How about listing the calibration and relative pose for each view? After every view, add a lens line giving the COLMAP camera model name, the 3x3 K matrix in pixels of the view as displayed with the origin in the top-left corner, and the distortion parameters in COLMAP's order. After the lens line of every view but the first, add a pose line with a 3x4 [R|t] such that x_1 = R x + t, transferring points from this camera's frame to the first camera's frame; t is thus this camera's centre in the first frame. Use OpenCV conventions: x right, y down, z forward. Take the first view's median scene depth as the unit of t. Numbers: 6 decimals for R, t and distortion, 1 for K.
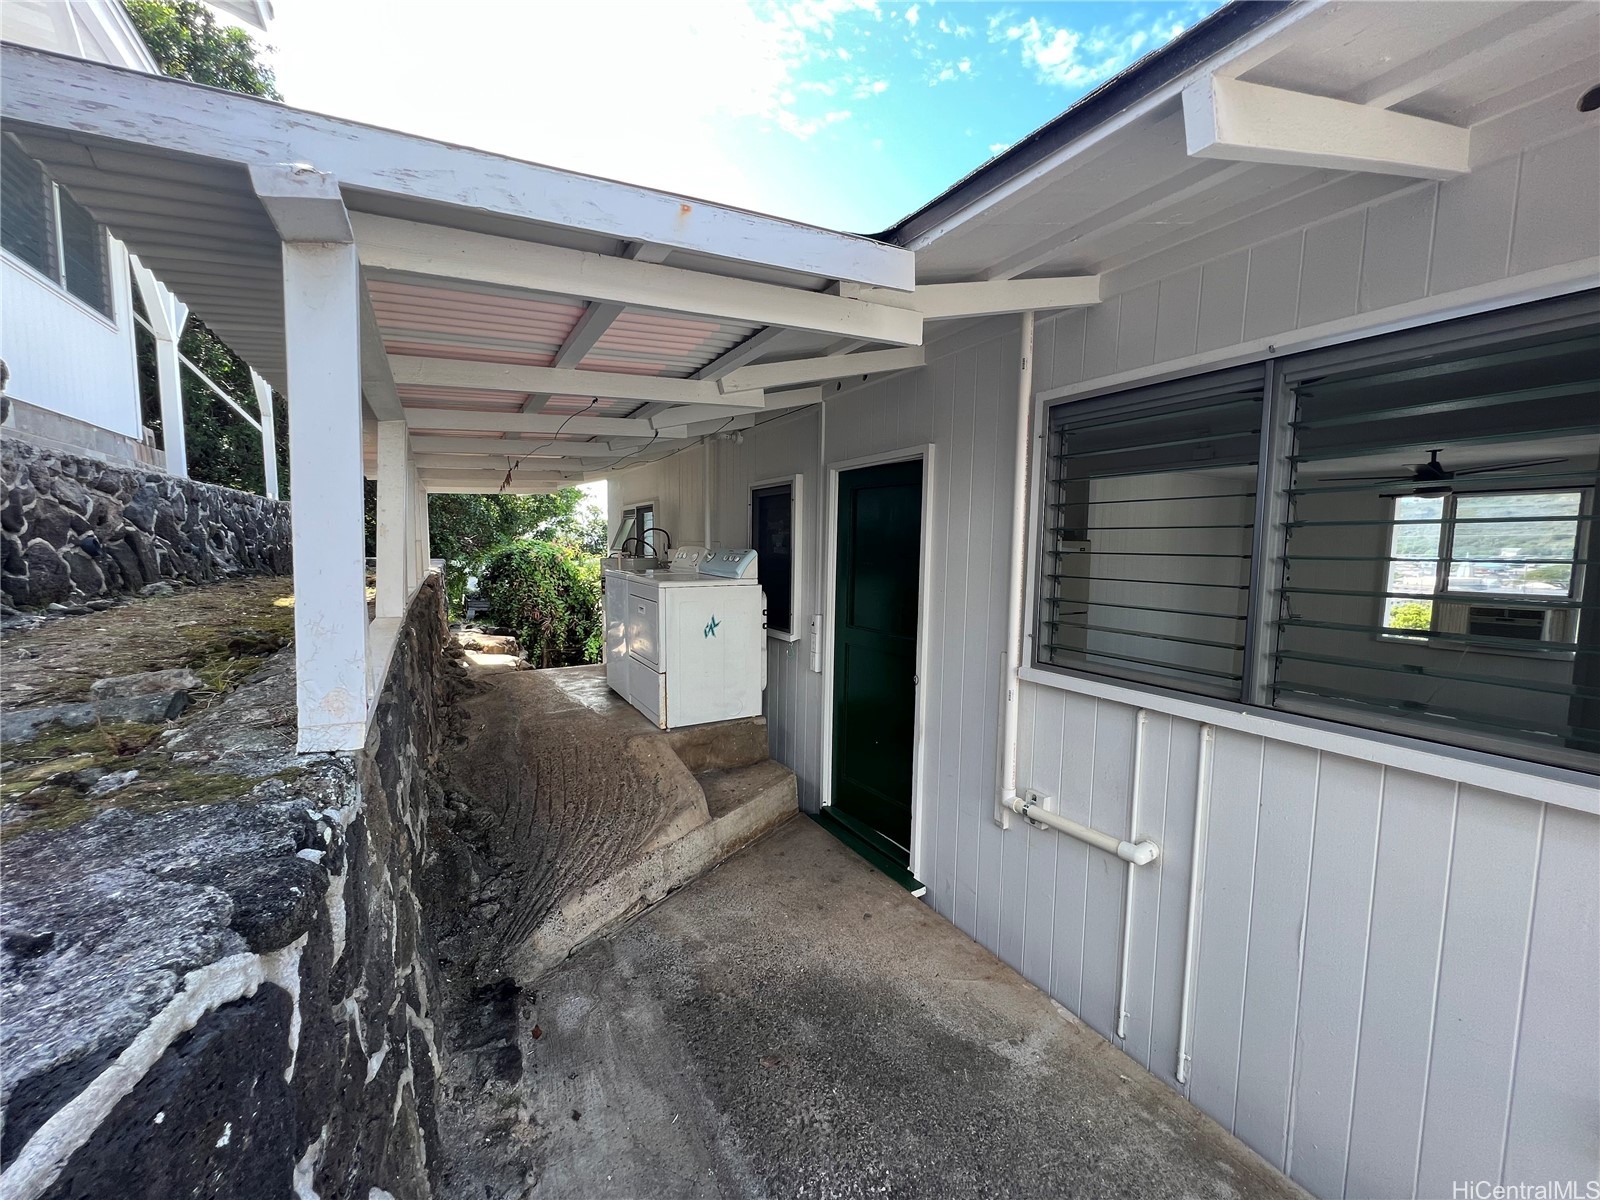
lens RADIAL K [[640.5, 0, 798.5], [0, 640.5, 588.9], [0, 0, 1]] dist [-0.001932, 0.000443]
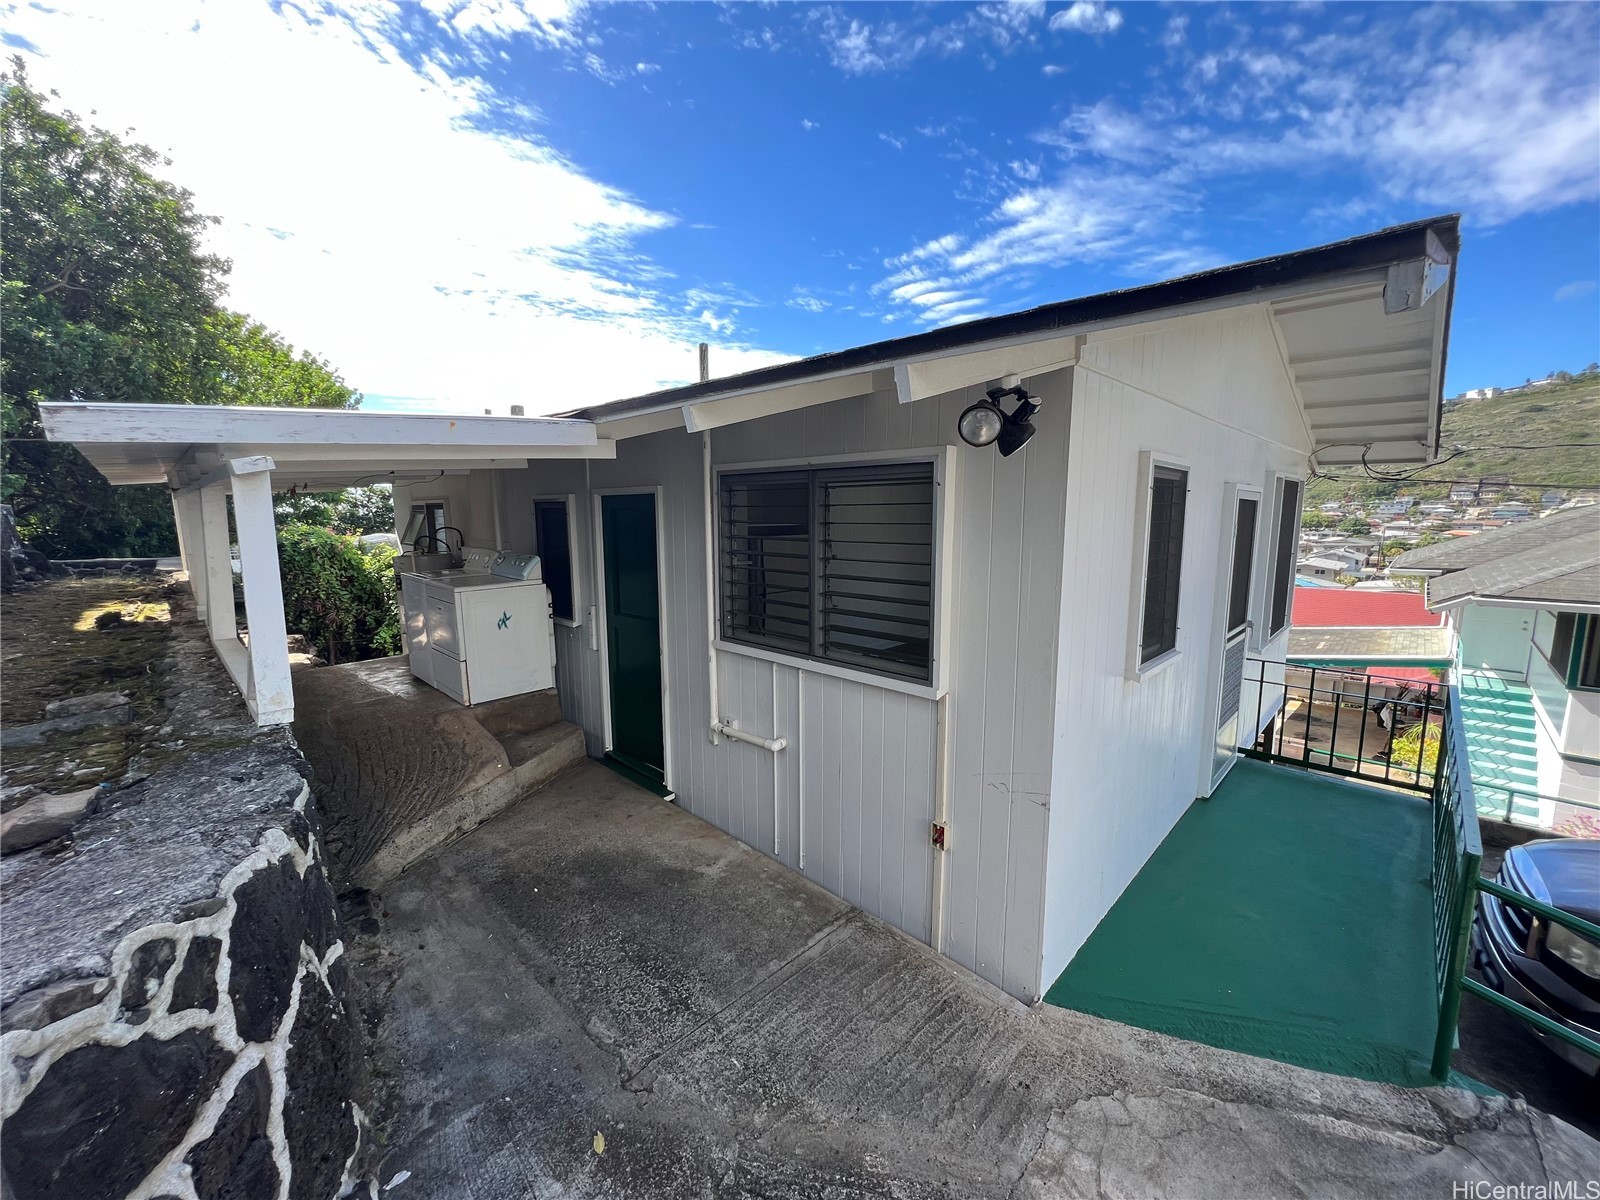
lens RADIAL K [[640.5, 0, 797.6], [0, 640.5, 596.0], [0, 0, 1]] dist [-0.001932, 0.000443]
pose [[0.961793, -0.056681, 0.267845, 0.121217], [0.037938, 0.996488, 0.074648, -0.087851], [-0.271136, -0.061634, 0.960566, -0.506165]]
